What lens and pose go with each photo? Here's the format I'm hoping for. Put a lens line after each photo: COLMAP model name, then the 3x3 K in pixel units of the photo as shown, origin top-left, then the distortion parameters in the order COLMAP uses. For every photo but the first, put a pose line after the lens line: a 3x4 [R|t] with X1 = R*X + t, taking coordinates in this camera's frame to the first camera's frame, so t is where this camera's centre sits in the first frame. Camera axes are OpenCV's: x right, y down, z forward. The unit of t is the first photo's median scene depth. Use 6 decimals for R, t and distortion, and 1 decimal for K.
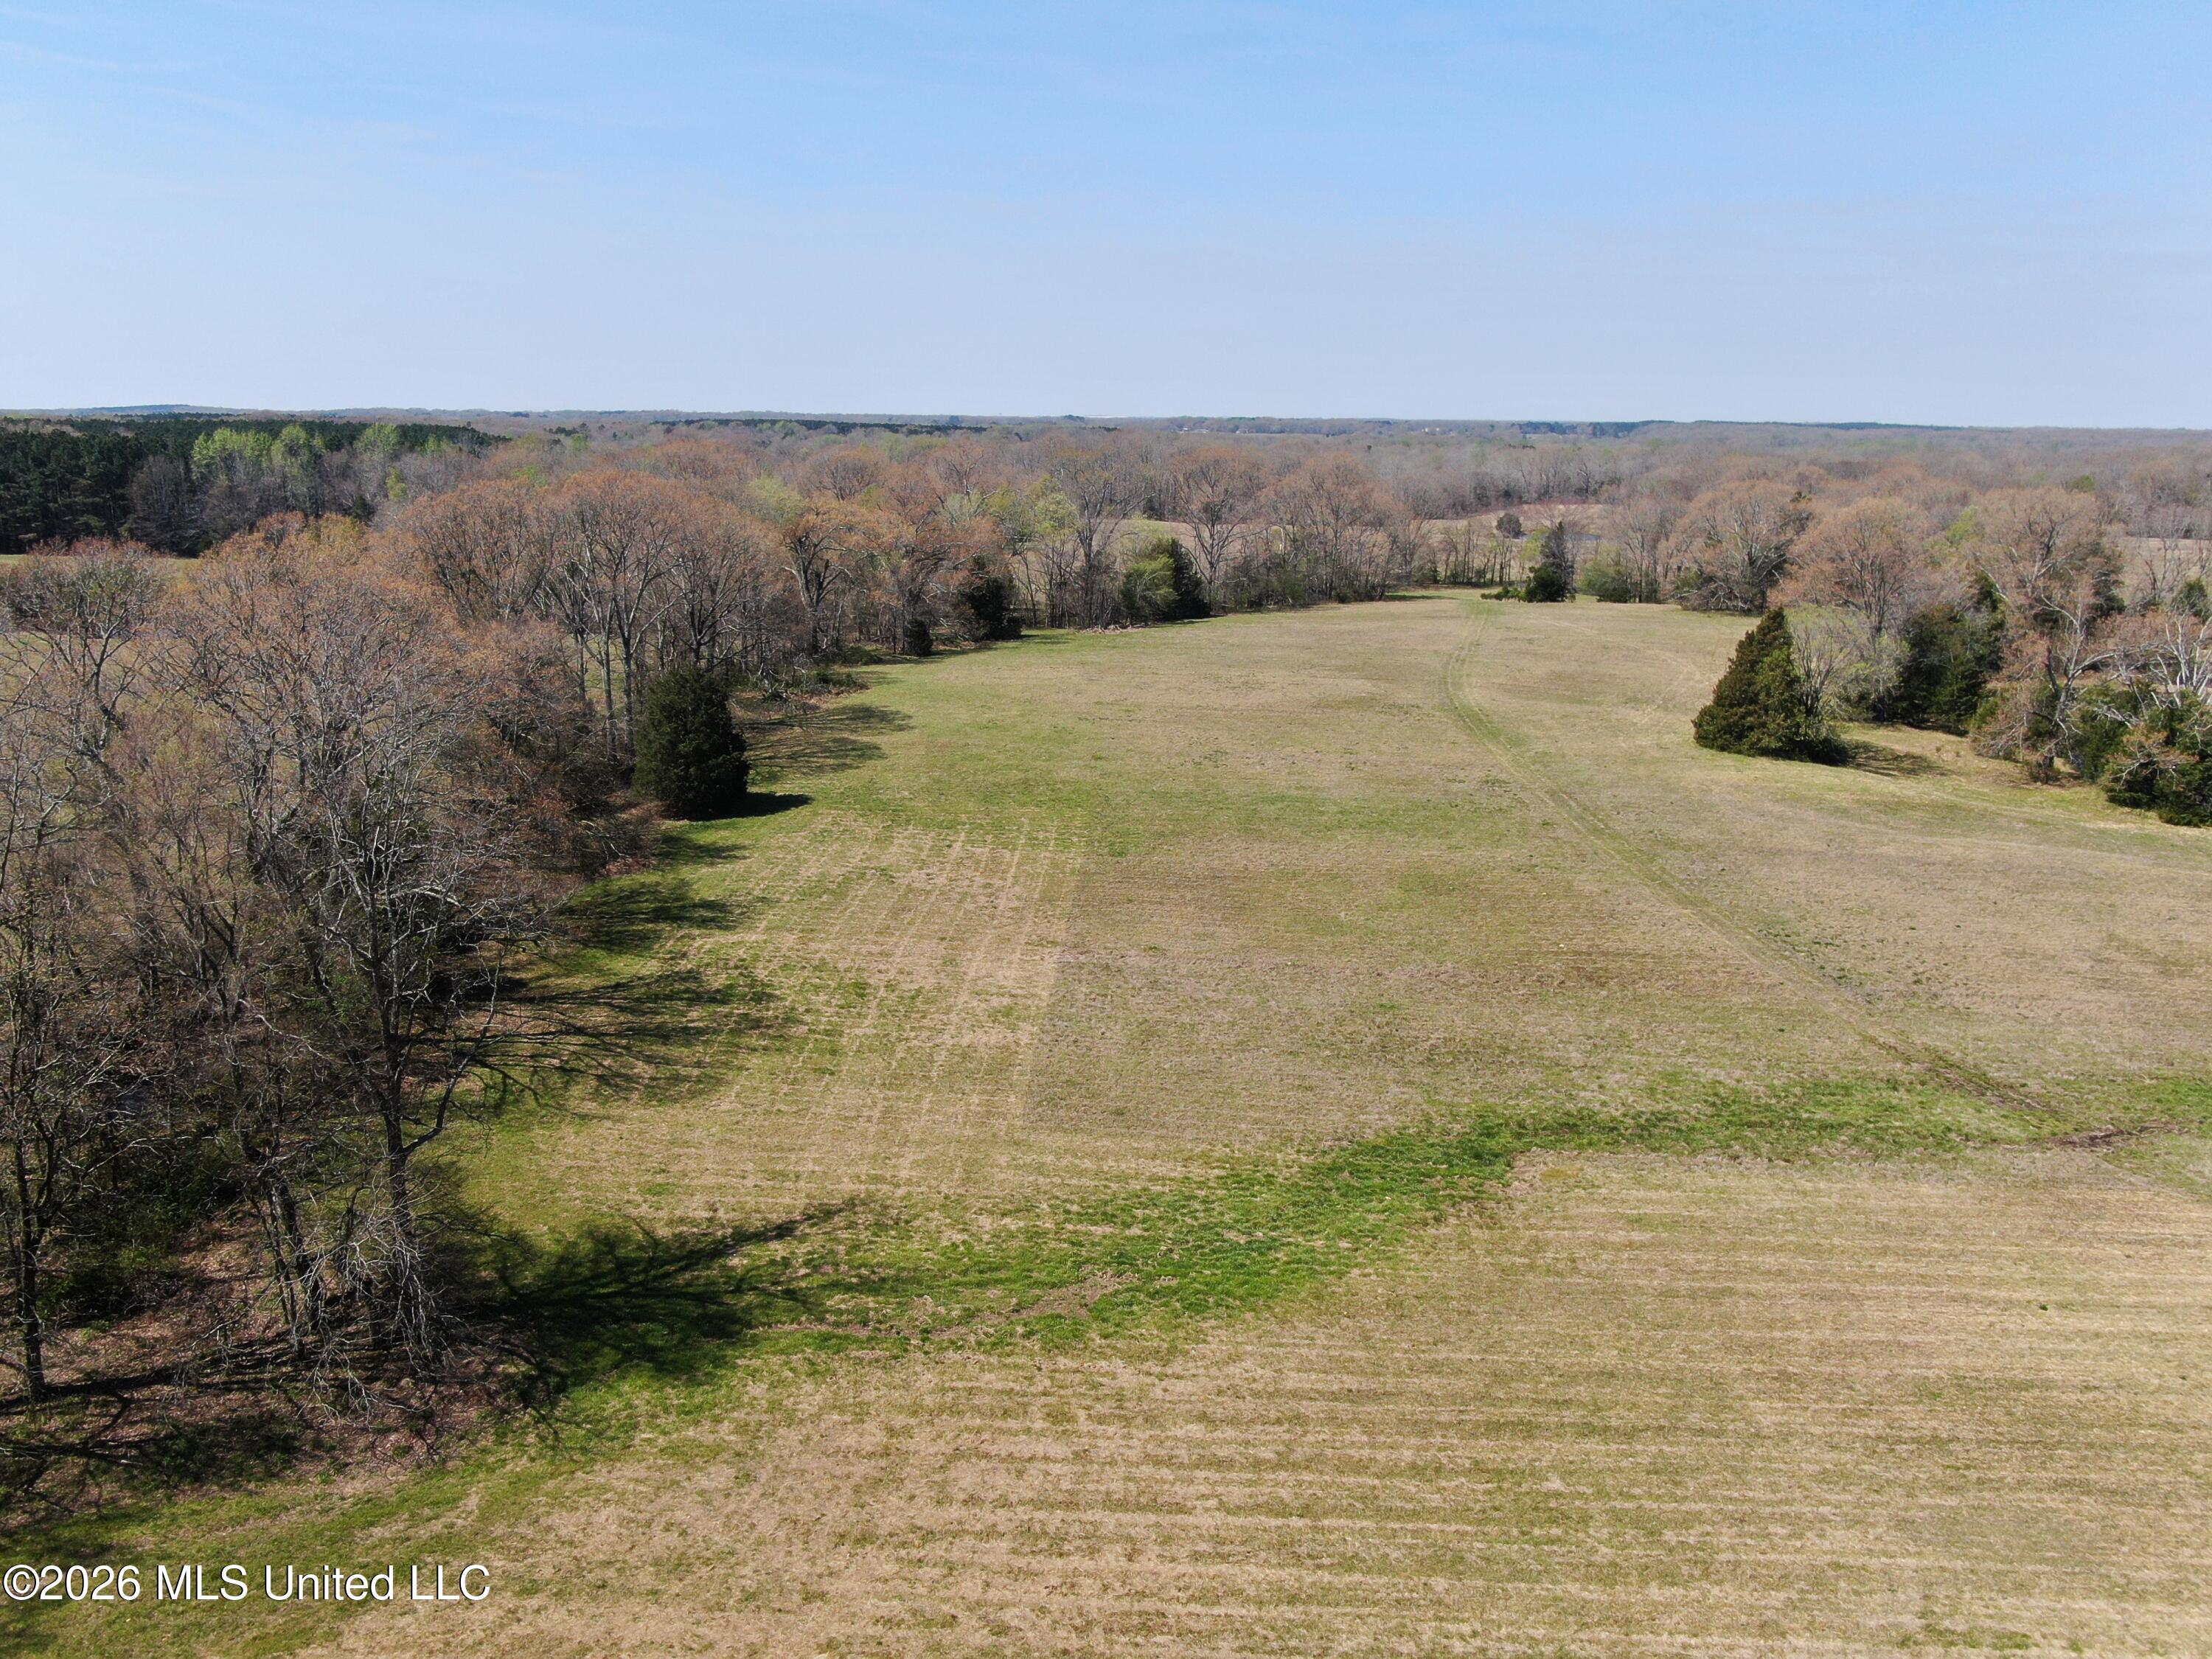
lens RADIAL K [[1784.5, 0, 1107.9], [0, 1784.5, 828.8], [0, 0, 1]] dist [-0.024673, 0.009299]
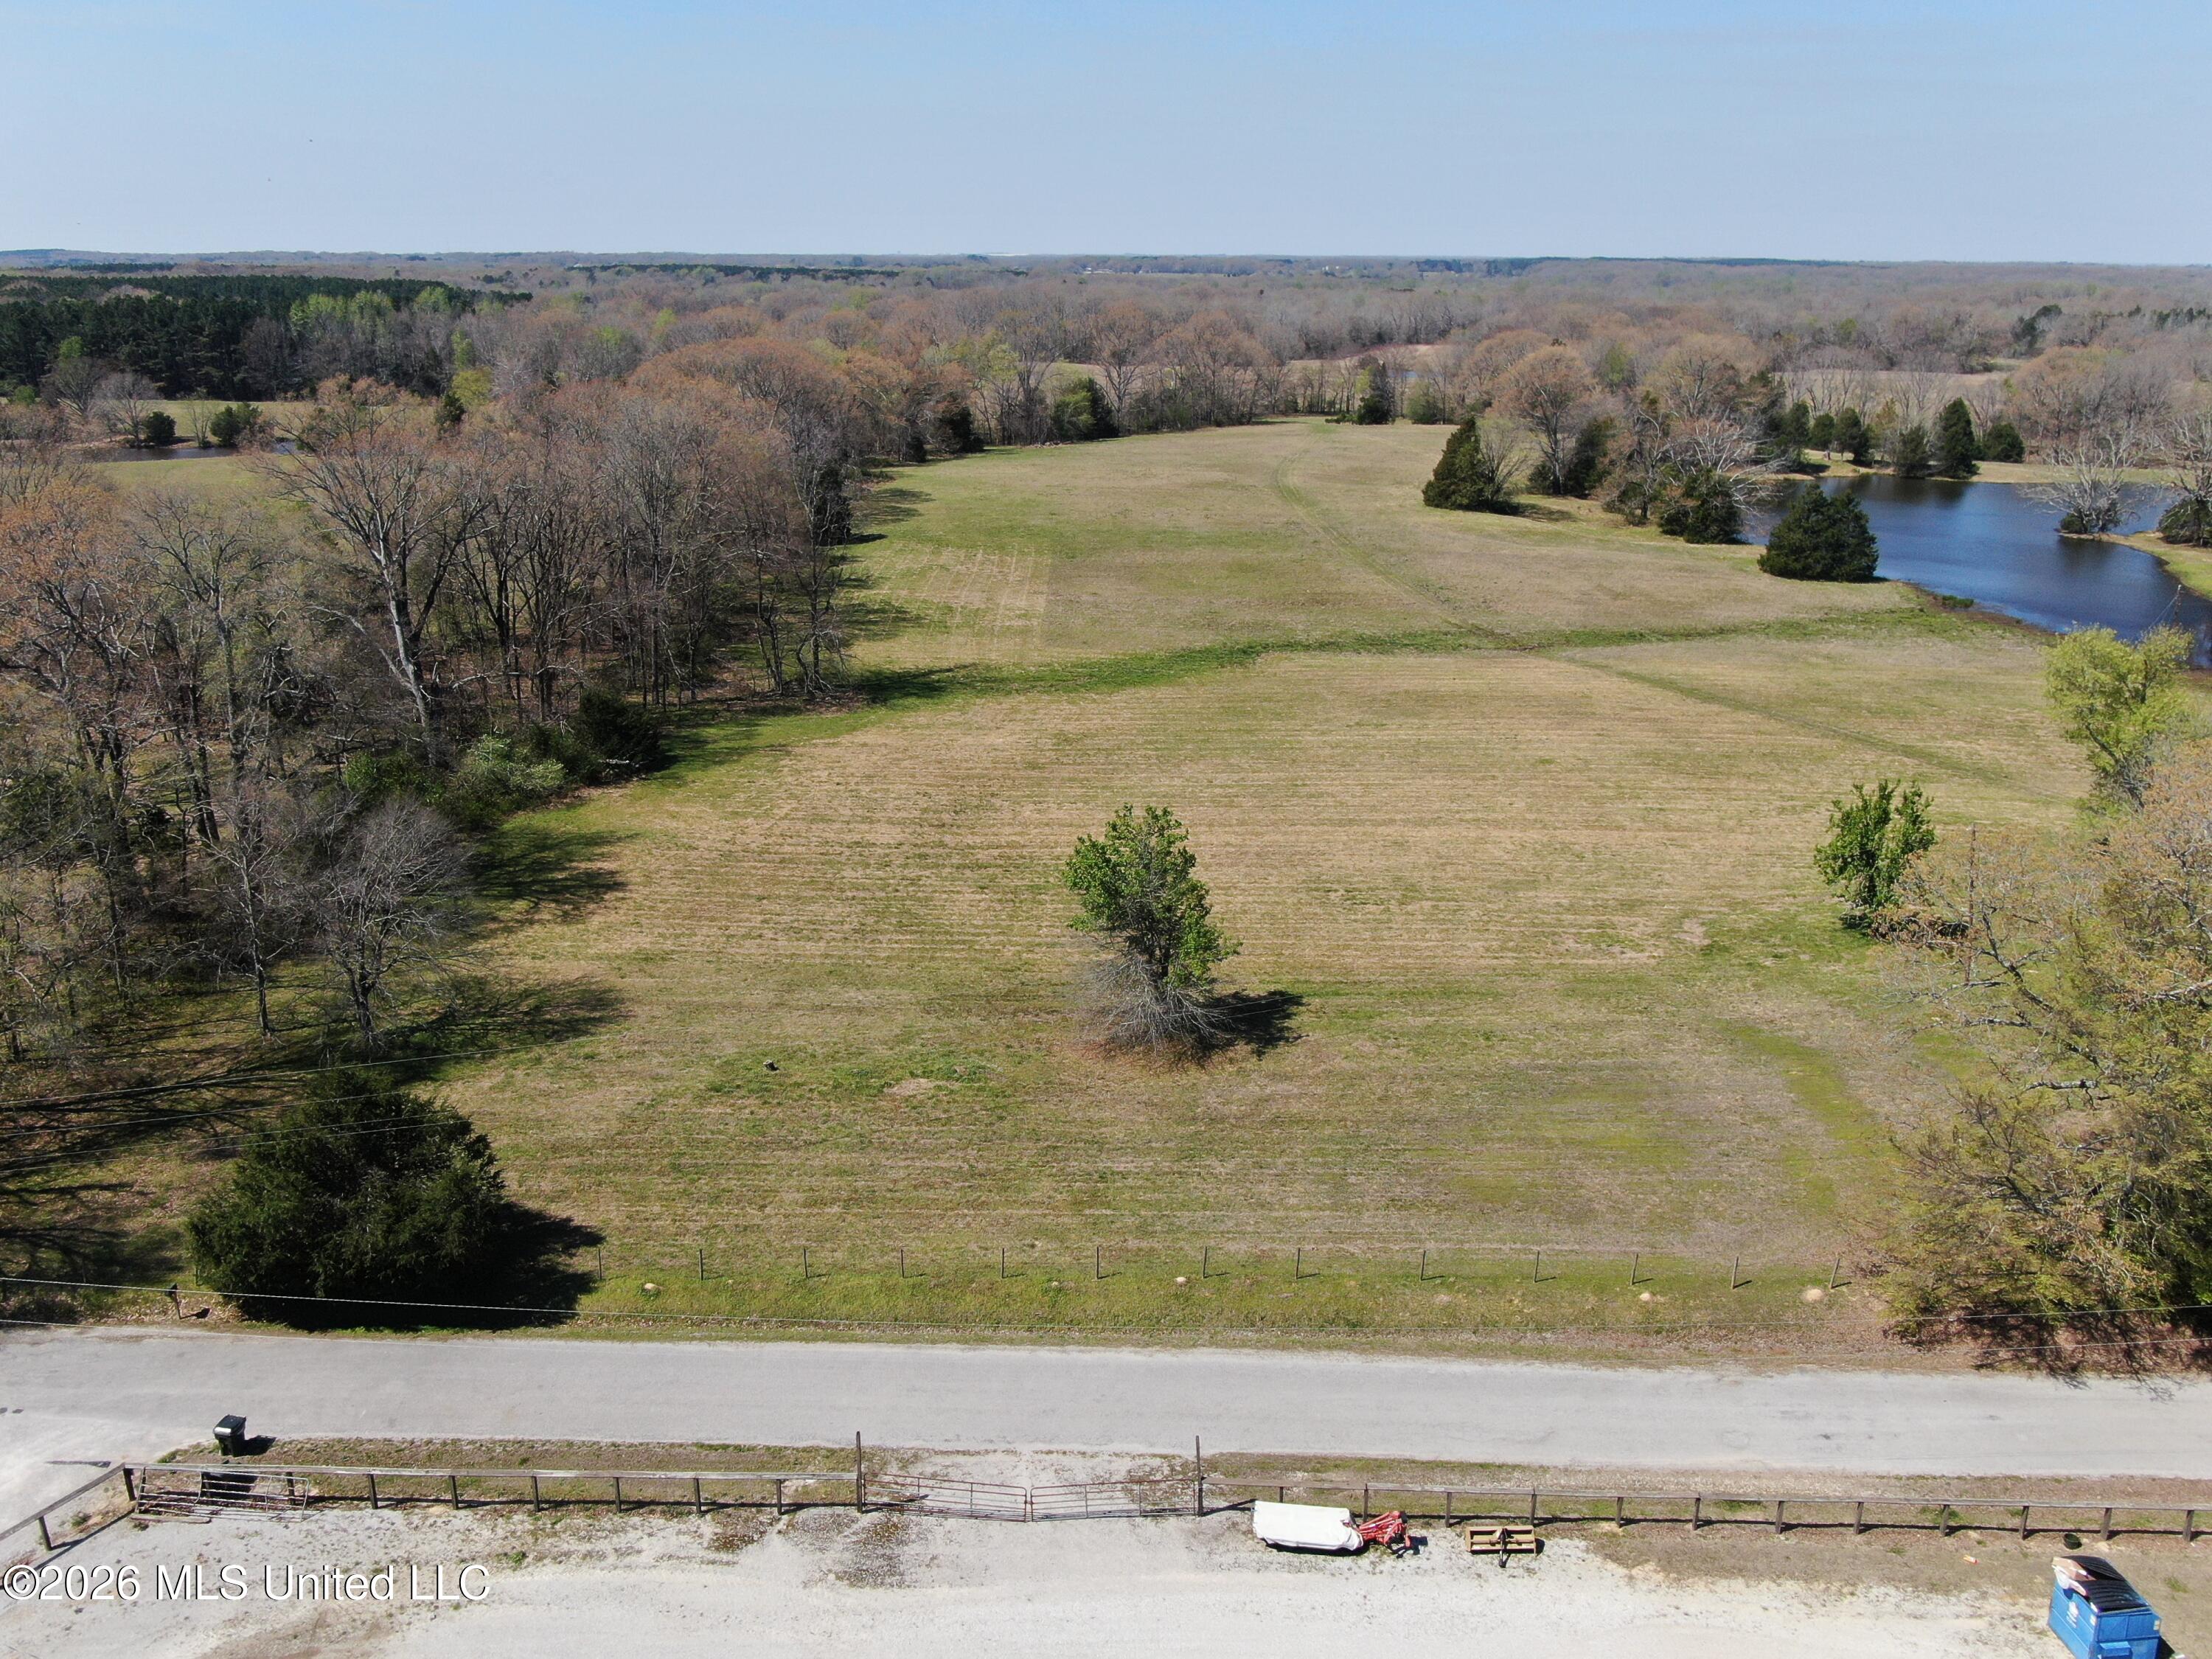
lens RADIAL K [[1784.5, 0, 1103.9], [0, 1784.5, 825.0], [0, 0, 1]] dist [-0.024673, 0.009299]
pose [[0.998679, -0.020254, 0.047232, -0.027033], [0.016235, 0.996336, 0.083974, 0.069063], [-0.048760, -0.083096, 0.995348, -0.417486]]
